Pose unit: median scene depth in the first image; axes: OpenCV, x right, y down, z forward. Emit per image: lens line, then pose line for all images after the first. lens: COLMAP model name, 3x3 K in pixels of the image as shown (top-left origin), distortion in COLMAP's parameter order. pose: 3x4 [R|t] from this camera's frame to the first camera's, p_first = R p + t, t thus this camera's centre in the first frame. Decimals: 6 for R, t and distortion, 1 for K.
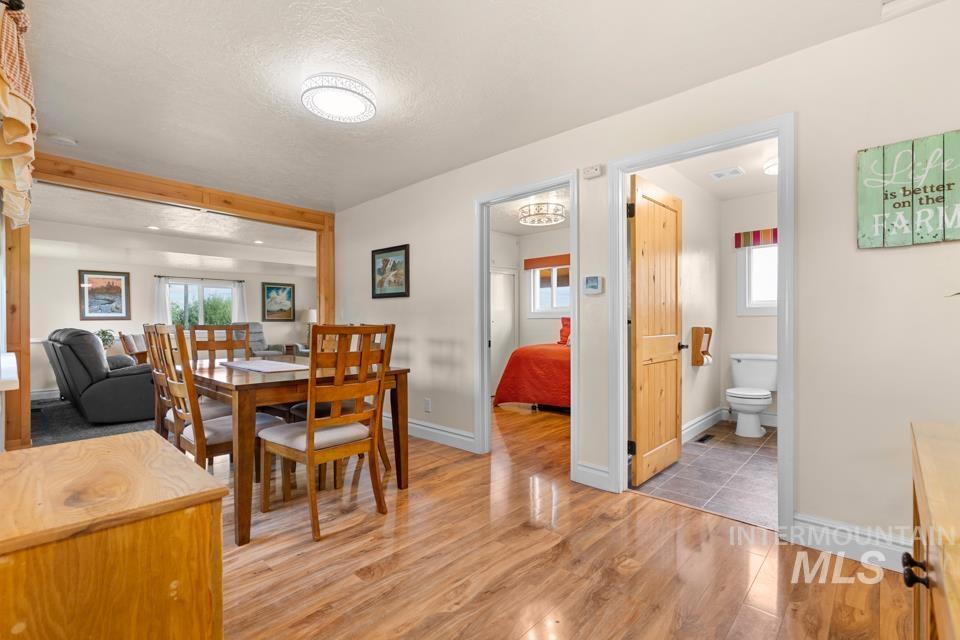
lens RADIAL K [[431.6, 0, 481.9], [0, 431.6, 324.7], [0, 0, 1]] dist [-0.000483, 0.000017]
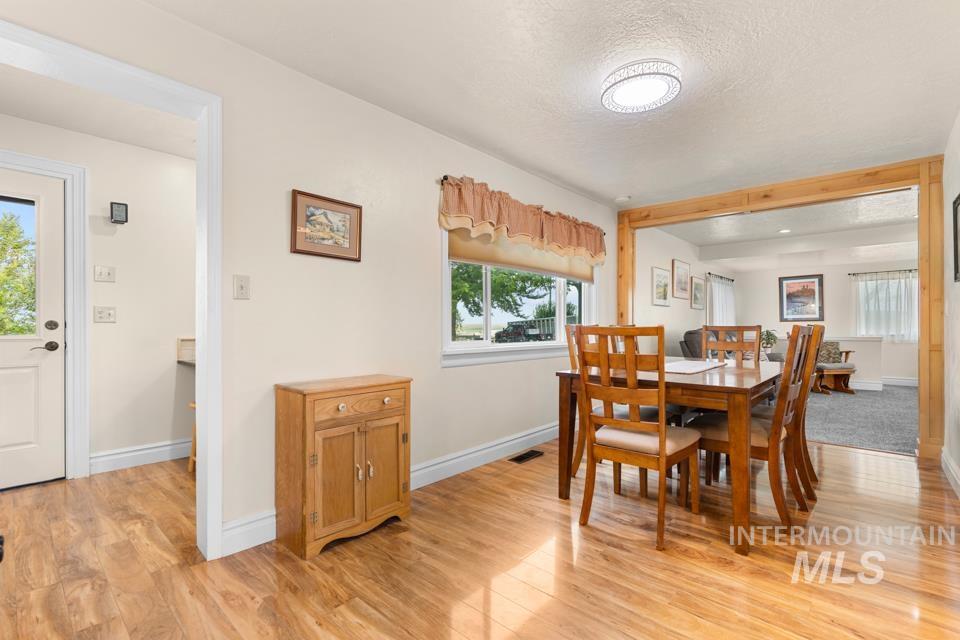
lens RADIAL K [[431.6, 0, 483.5], [0, 431.6, 324.4], [0, 0, 1]] dist [-0.000483, 0.000017]
pose [[0.015800, -0.000171, -0.999875, 0.180747], [-0.003041, 0.999995, -0.000219, -0.000448], [0.999871, 0.003044, 0.015799, 0.189607]]
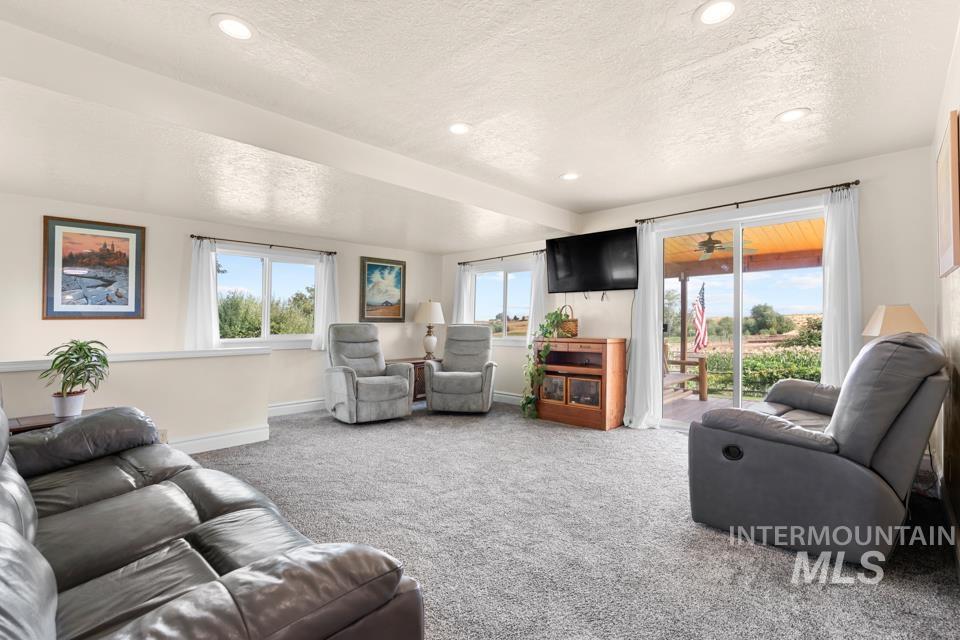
lens RADIAL K [[431.6, 0, 485.1], [0, 431.6, 314.3], [0, 0, 1]] dist [-0.000483, 0.000017]
pose [[0.999472, 0.010073, 0.030889, -0.421628], [-0.009606, 0.999838, -0.015230, -0.011758], [-0.031037, 0.014925, 0.999407, 0.467695]]
